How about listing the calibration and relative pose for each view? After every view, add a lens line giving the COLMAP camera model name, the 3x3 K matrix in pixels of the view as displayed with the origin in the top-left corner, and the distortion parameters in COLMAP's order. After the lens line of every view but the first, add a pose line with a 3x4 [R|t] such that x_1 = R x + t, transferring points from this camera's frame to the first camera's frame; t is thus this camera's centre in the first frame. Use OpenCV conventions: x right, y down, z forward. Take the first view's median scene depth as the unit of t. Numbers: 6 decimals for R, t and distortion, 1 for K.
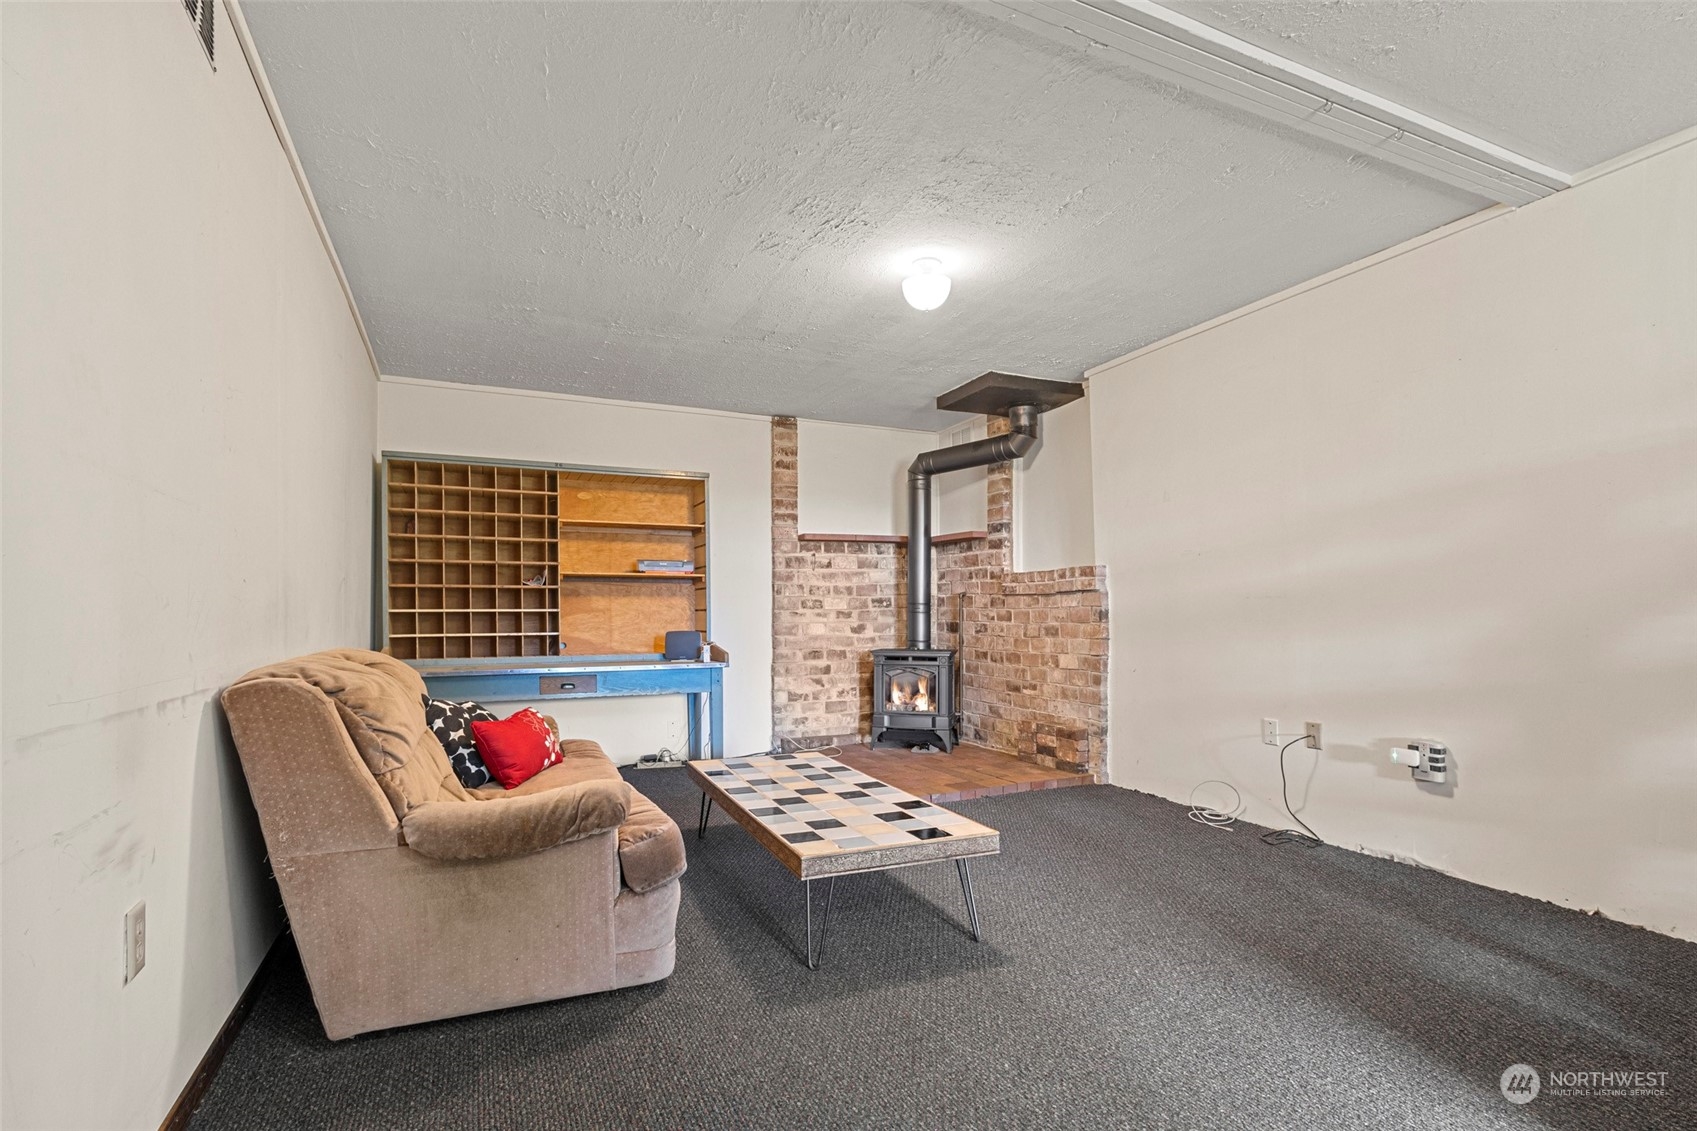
lens RADIAL K [[784.5, 0, 848.5], [0, 784.5, 565.5], [0, 0, 1]] dist [0.001659, 0.000177]
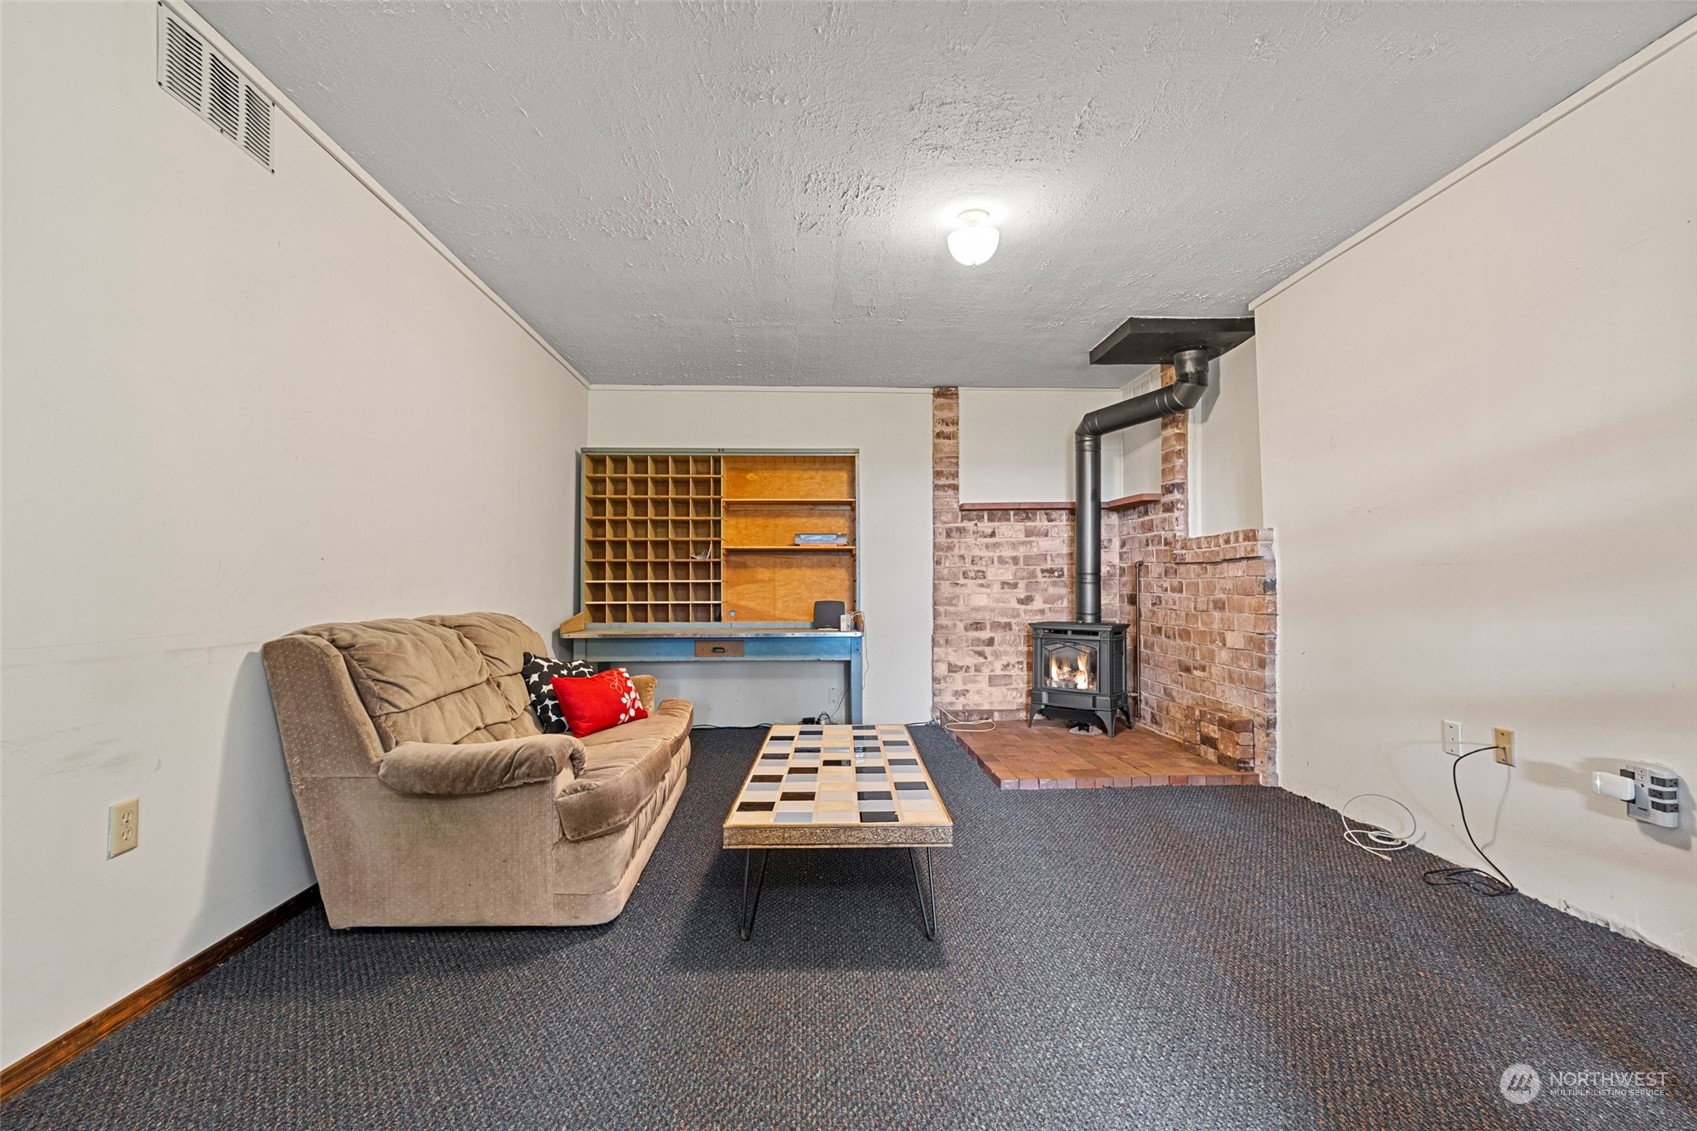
lens RADIAL K [[767.9, 0, 848.4], [0, 767.9, 526.3], [0, 0, 1]] dist [0.003052, -0.000957]
pose [[0.931195, -0.026614, -0.363549, 0.184075], [0.021739, 0.999611, -0.017495, 0.002443], [0.363874, 0.008388, 0.931411, 0.052064]]
